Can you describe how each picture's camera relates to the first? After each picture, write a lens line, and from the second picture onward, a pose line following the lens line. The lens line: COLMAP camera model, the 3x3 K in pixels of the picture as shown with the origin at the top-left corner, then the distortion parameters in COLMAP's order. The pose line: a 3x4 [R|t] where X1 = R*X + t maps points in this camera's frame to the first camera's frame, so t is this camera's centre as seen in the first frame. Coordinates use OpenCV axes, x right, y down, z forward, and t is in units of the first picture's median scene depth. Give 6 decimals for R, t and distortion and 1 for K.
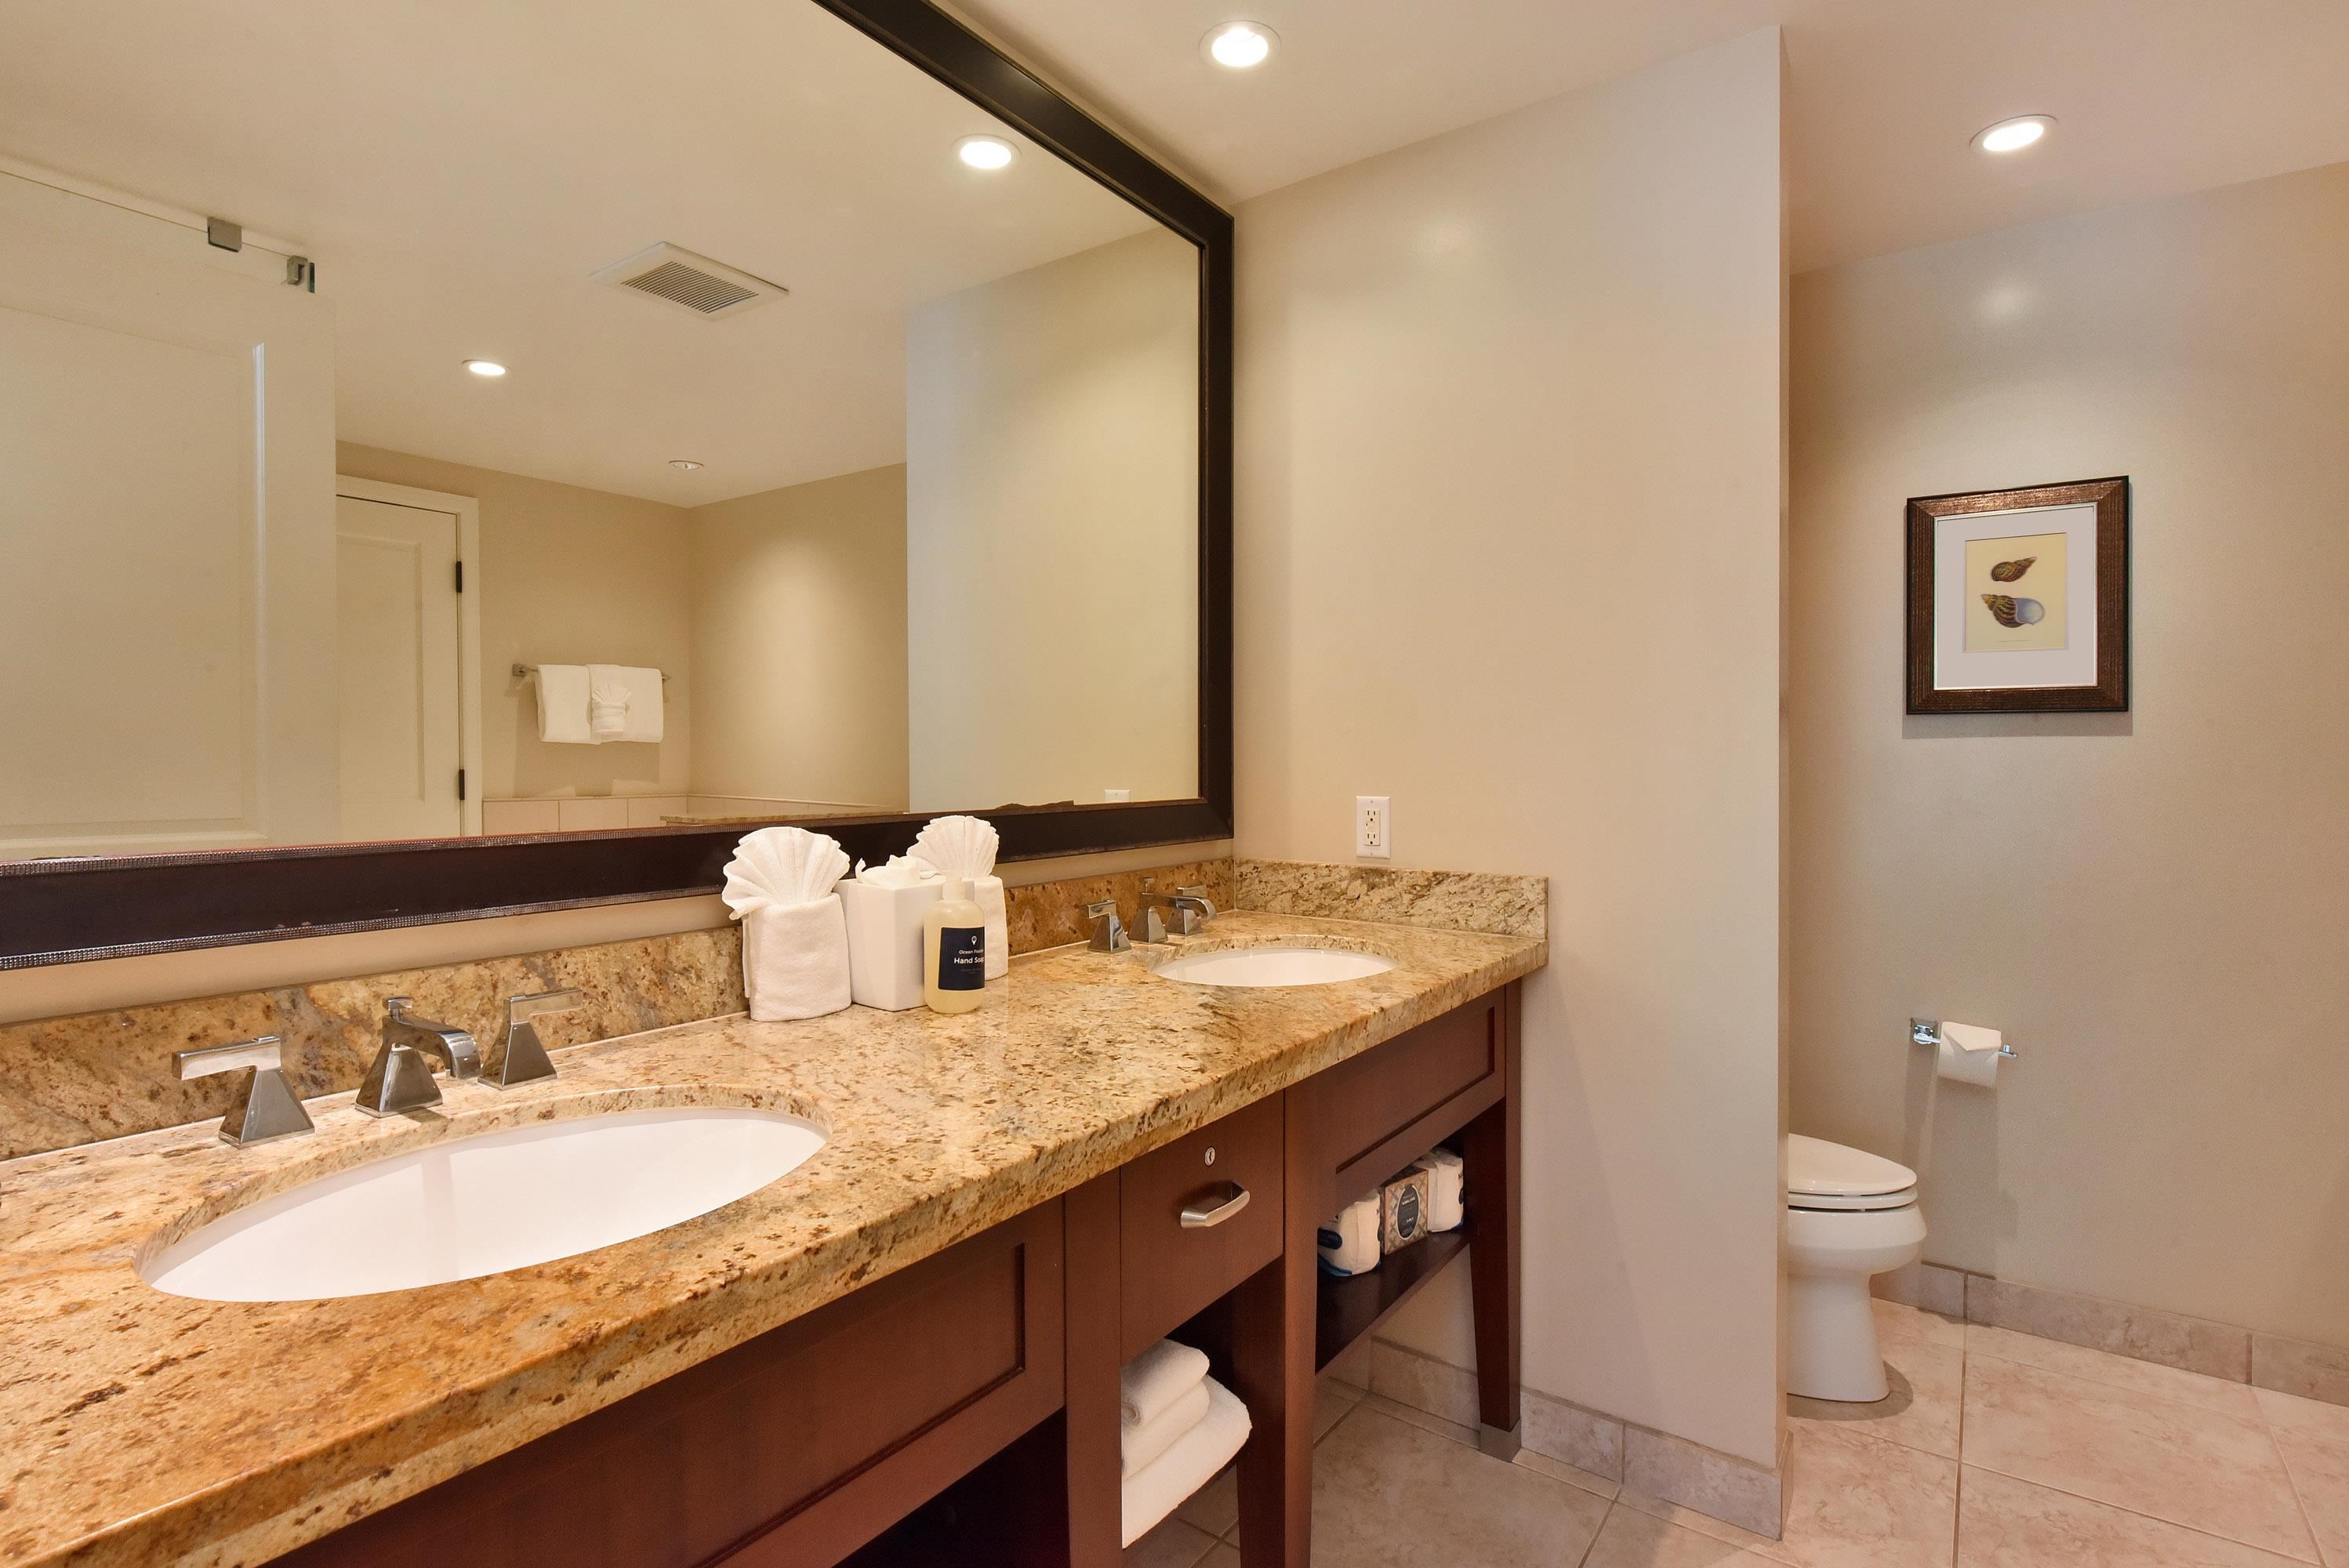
lens RADIAL K [[1177.2, 0, 1179.6], [0, 1177.2, 766.6], [0, 0, 1]] dist [0.091718, -0.050121]
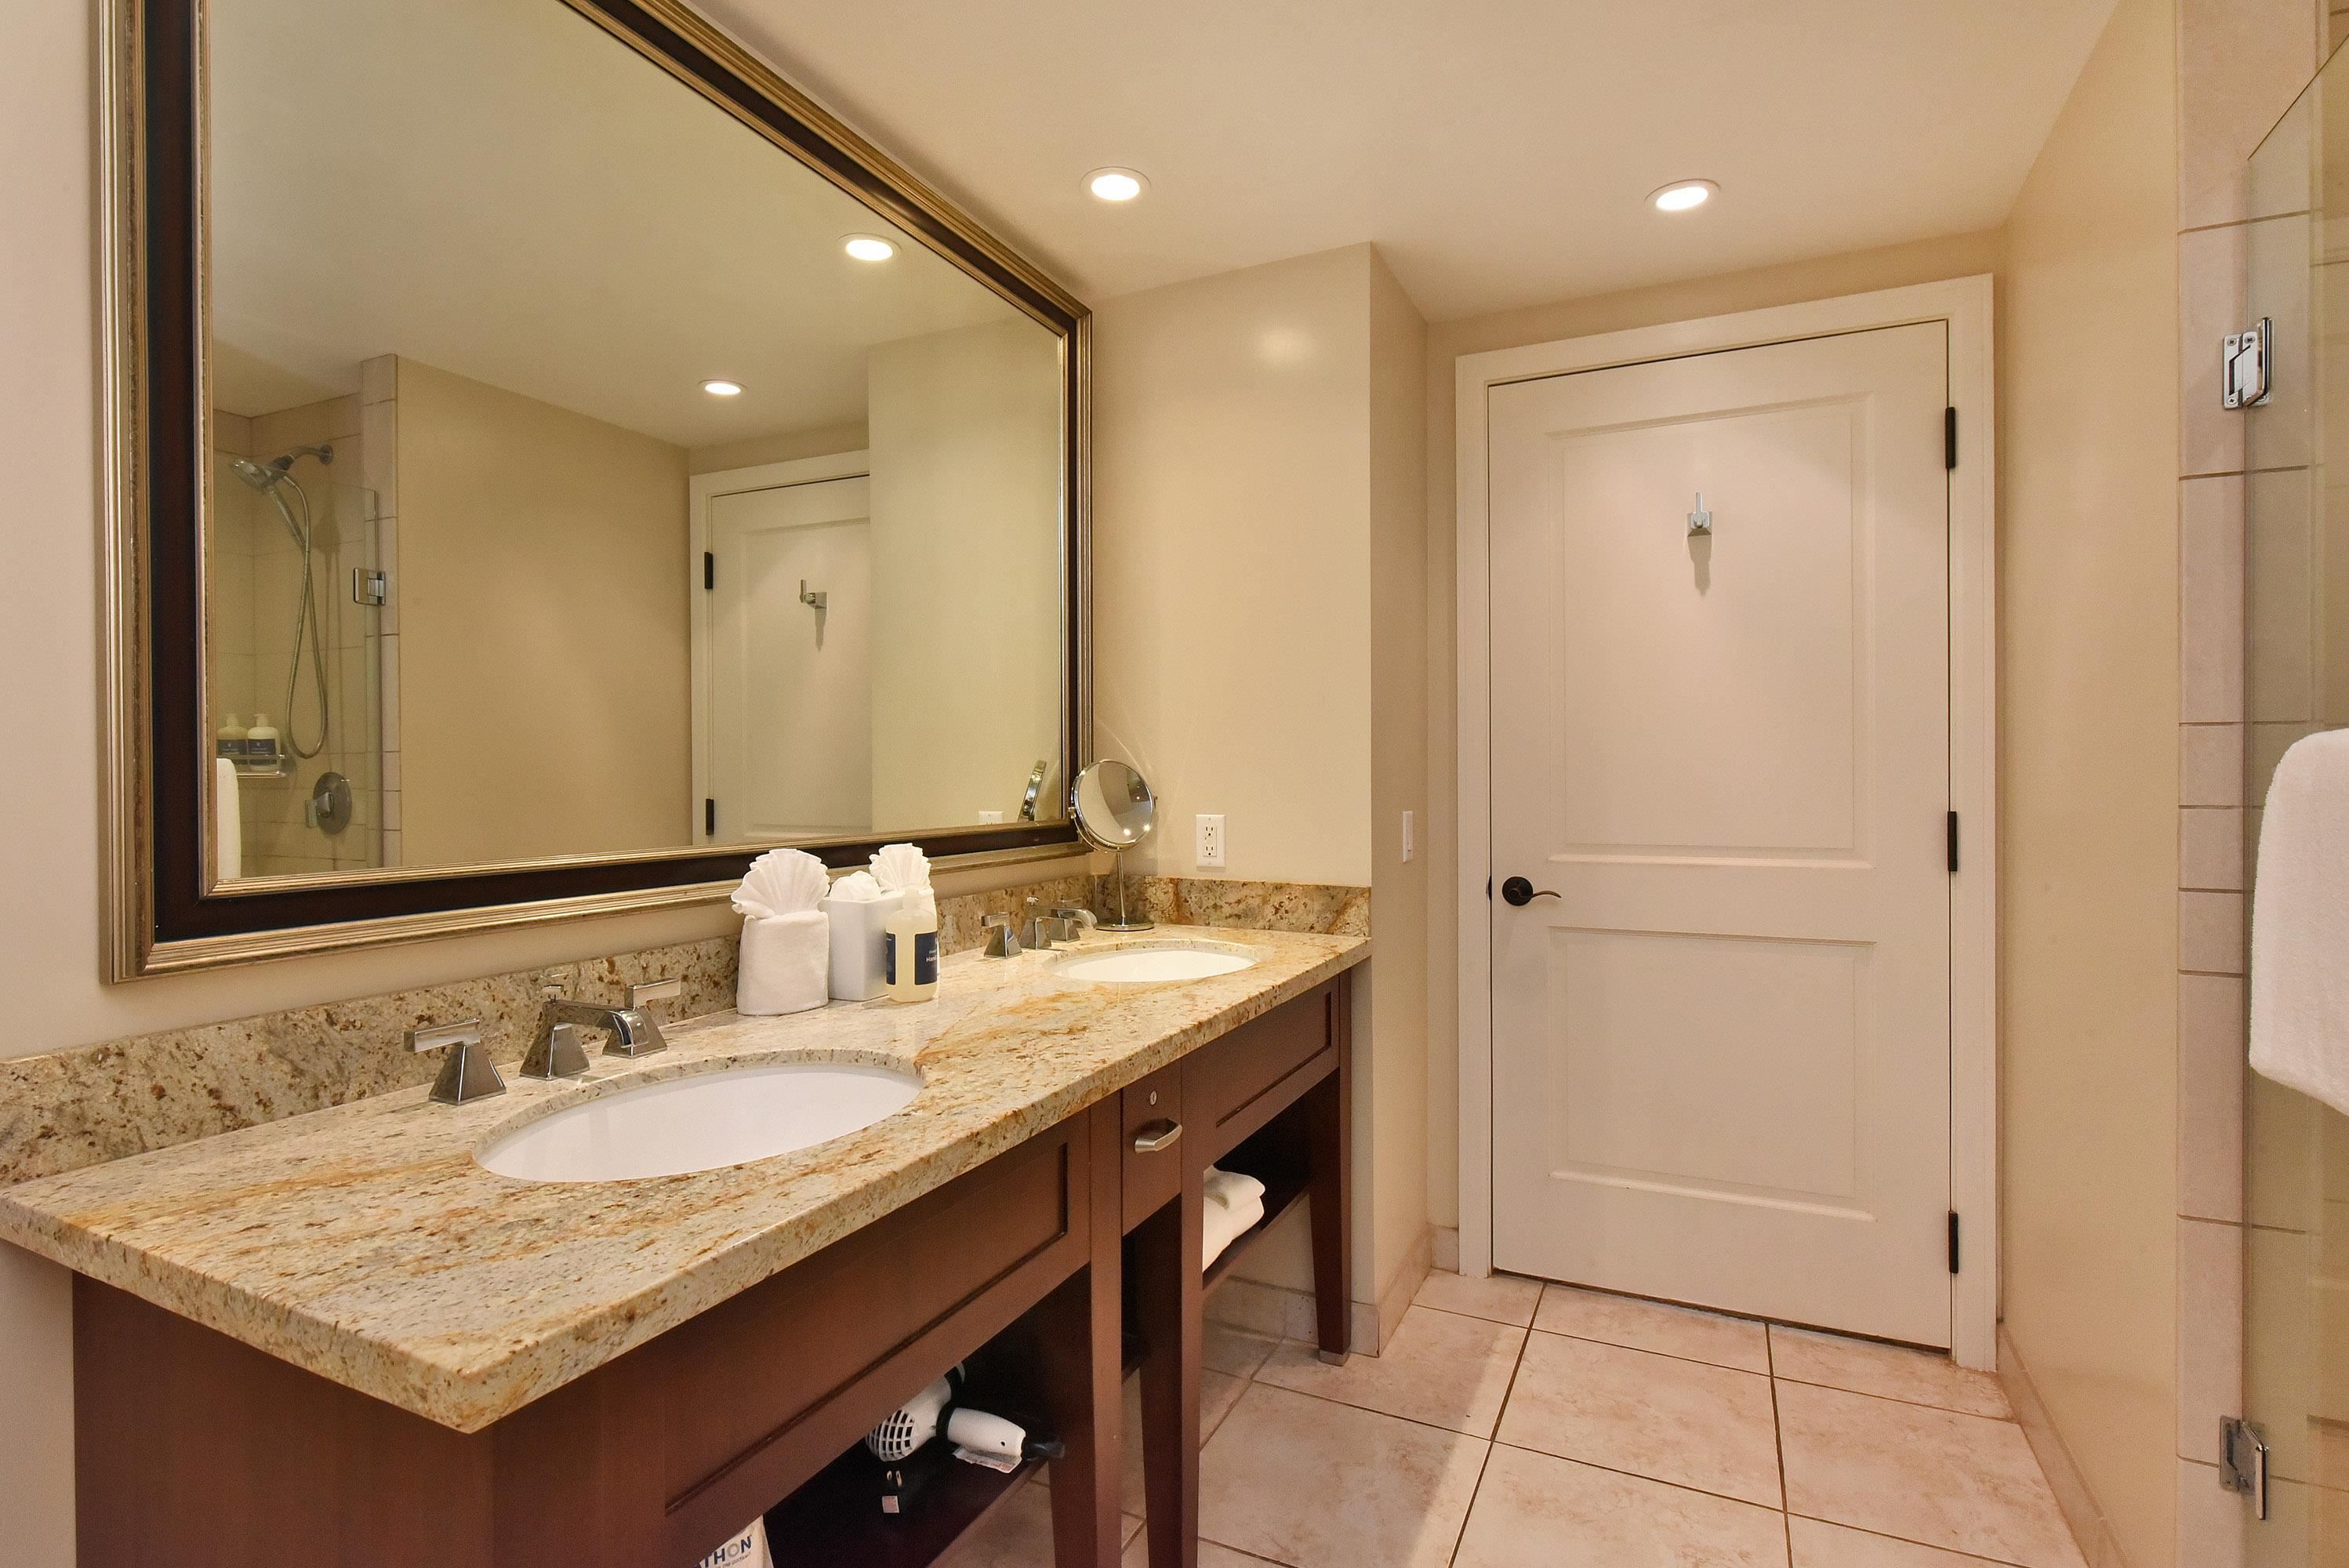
lens RADIAL K [[1217.2, 0, 1178.9], [0, 1217.2, 774.9], [0, 0, 1]] dist [-0.001673, 0.000226]
pose [[0.982786, -0.013951, 0.184220, -0.128520], [0.015466, 0.999857, -0.006787, -0.007916], [-0.184099, 0.009520, 0.982862, -0.207015]]
